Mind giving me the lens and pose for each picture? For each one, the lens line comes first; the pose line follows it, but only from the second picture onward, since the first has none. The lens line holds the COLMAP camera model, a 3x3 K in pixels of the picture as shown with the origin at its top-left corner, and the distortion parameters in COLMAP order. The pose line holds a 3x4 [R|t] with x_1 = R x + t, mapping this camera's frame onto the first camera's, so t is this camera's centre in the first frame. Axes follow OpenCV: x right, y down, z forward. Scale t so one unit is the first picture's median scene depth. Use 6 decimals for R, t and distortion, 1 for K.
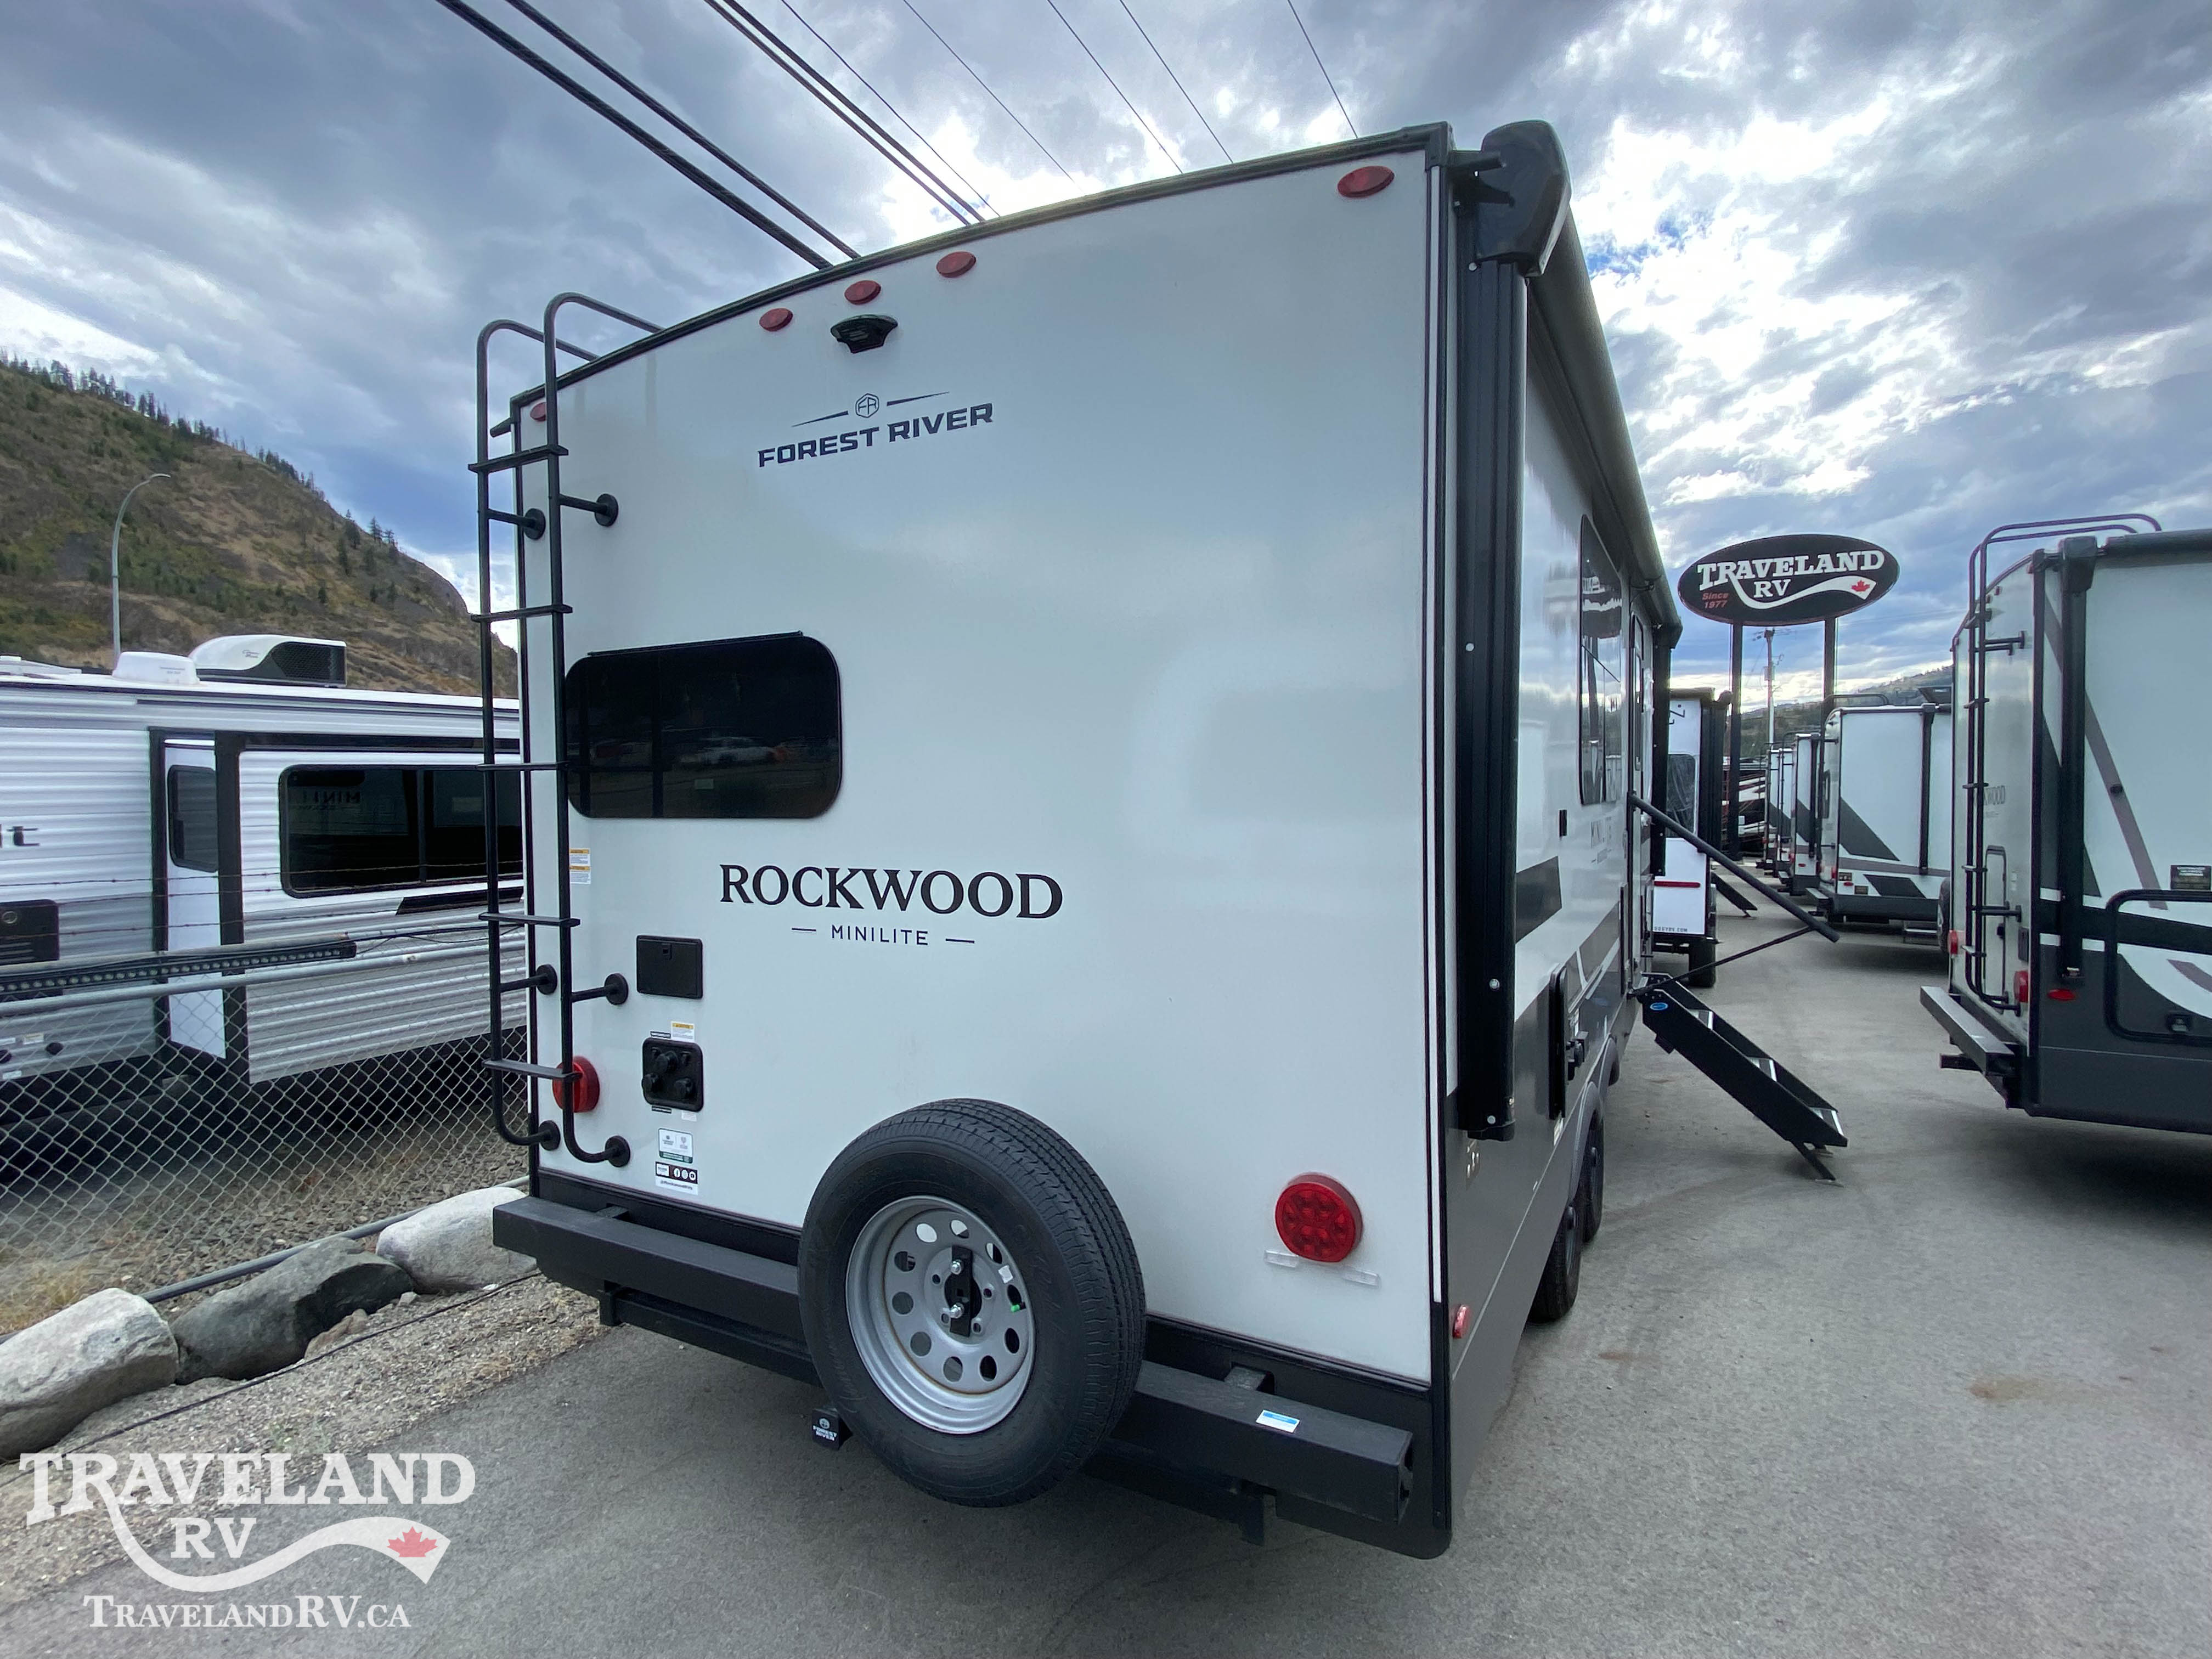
lens RADIAL K [[1113.9, 0, 1116.4], [0, 1113.9, 822.9], [0, 0, 1]] dist [0.010350, -0.011902]
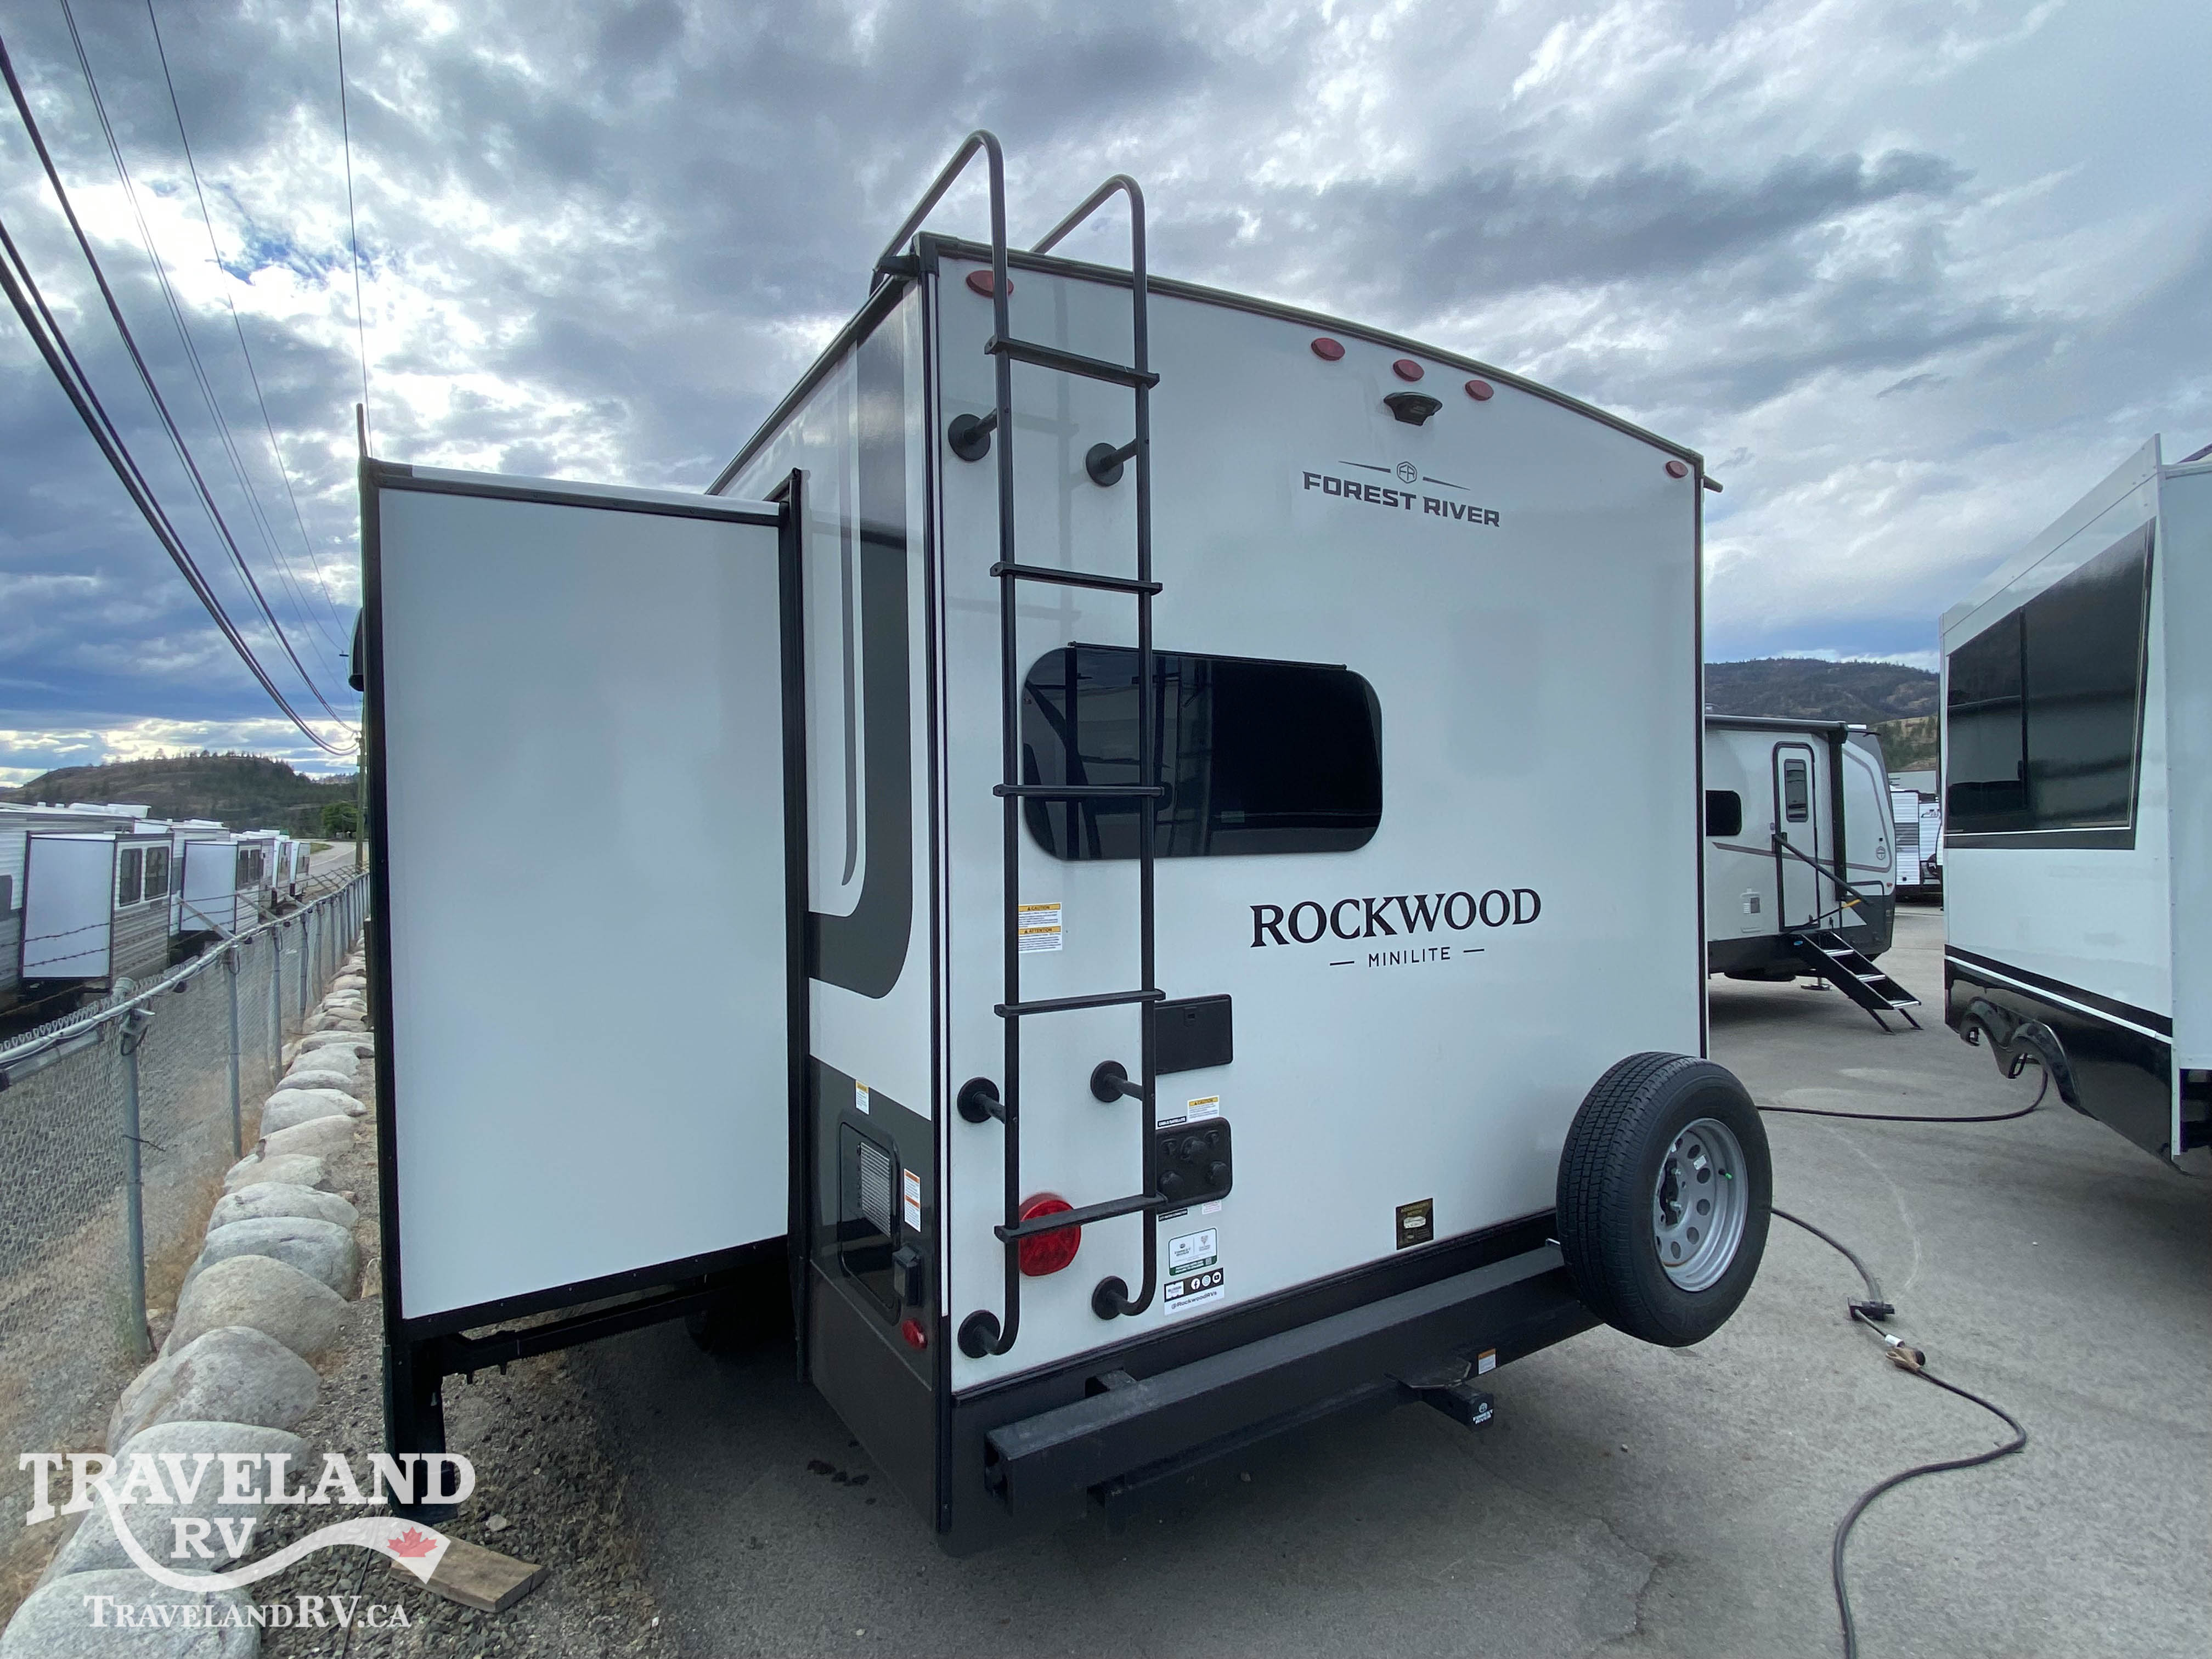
lens RADIAL K [[1113.9, 0, 1112.0], [0, 1113.9, 829.3], [0, 0, 1]] dist [0.010350, -0.011902]
pose [[0.491566, 0.002258, 0.870837, -1.157140], [0.034979, 0.999138, -0.022336, -0.007793], [-0.870138, 0.041441, 0.491063, 0.637857]]
